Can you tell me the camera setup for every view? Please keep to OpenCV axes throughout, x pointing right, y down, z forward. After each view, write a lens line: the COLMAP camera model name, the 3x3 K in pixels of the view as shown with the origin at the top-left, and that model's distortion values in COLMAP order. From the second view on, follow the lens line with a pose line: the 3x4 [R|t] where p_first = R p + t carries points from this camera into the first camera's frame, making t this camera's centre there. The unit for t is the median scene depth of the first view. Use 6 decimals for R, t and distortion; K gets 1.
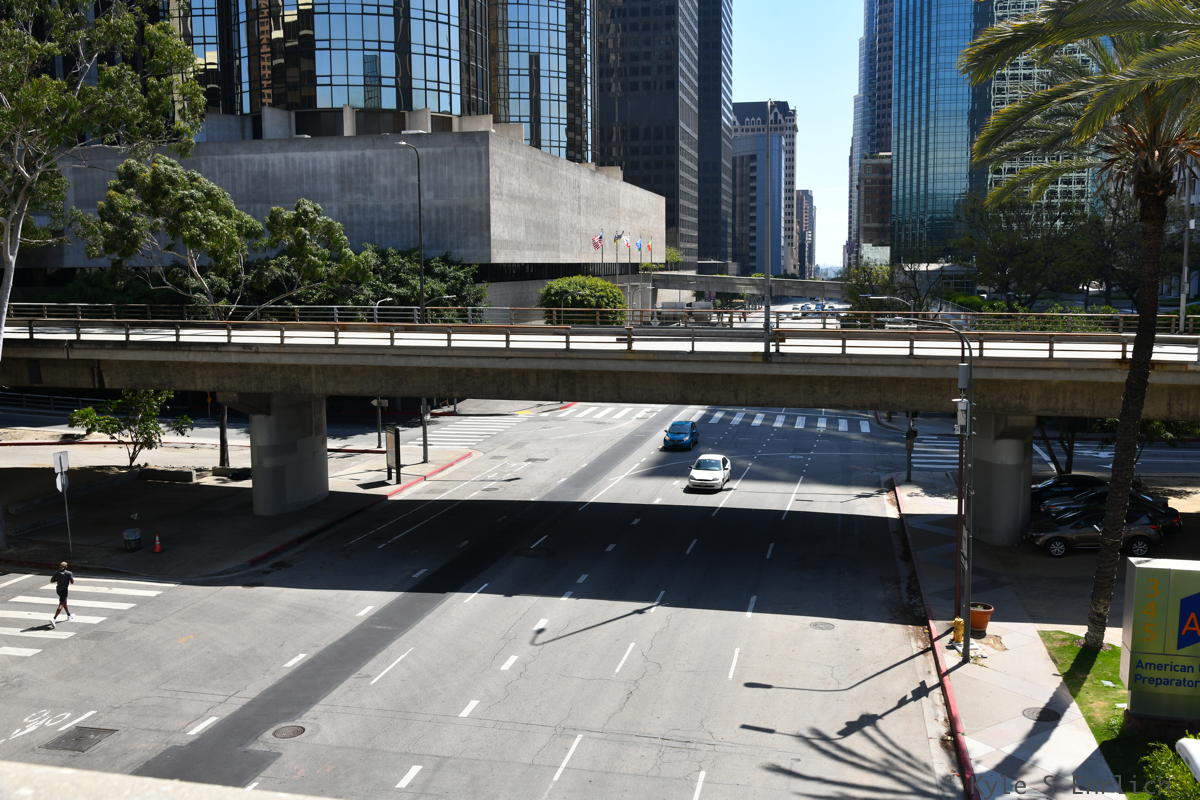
lens RADIAL K [[1094.8, 0, 602.3], [0, 1094.8, 398.3], [0, 0, 1]] dist [-0.041472, 0.035063]
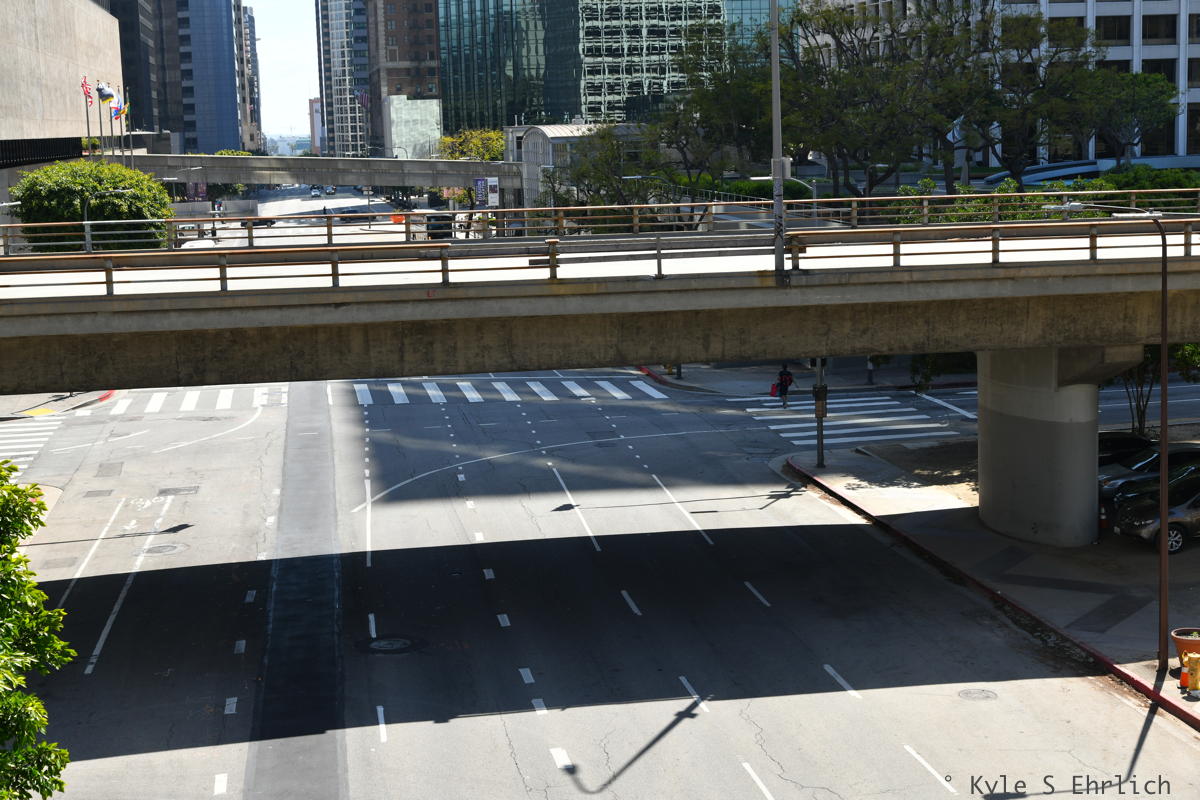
lens RADIAL K [[1853.2, 0, 600.0], [0, 1853.2, 400.0], [0, 0, 1]] dist [-0.035467, 0.125195]
pose [[0.927326, -0.076838, 0.366282, -0.323784], [0.069168, 0.997024, 0.034039, -0.011761], [-0.367807, -0.006230, 0.929881, 0.070459]]
